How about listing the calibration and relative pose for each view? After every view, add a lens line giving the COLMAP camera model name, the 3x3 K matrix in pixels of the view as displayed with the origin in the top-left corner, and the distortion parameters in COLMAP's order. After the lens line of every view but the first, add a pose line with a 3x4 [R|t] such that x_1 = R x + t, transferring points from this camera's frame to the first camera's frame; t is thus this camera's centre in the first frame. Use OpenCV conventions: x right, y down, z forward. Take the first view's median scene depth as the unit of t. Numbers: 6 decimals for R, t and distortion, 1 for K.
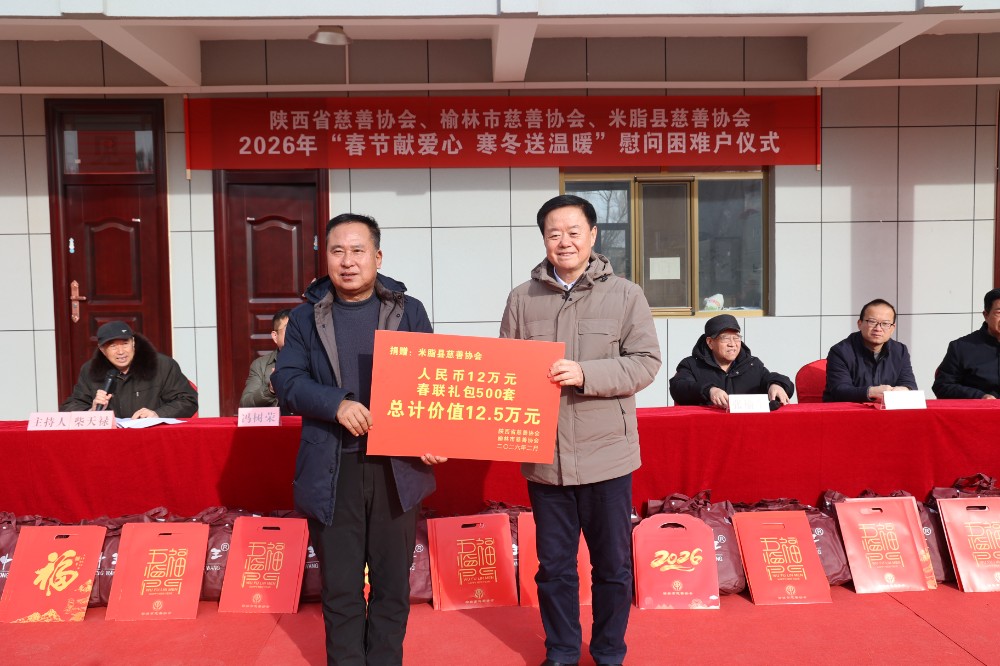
lens RADIAL K [[864.4, 0, 500.0], [0, 864.4, 333.0], [0, 0, 1]] dist [-0.009802, -0.000220]
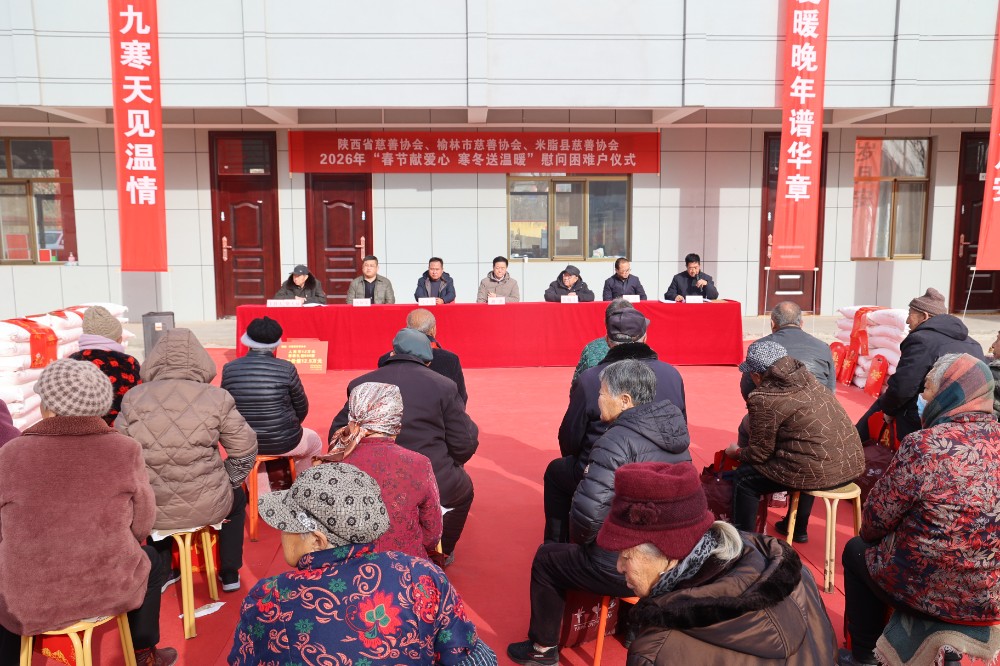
lens RADIAL K [[864.4, 0, 500.0], [0, 864.4, 333.0], [0, 0, 1]] dist [-0.009802, -0.000220]
pose [[0.999938, 0.010834, 0.002410, 0.055813], [-0.010985, 0.997062, 0.075811, -0.005654], [-0.001582, -0.075832, 0.997119, -0.739268]]
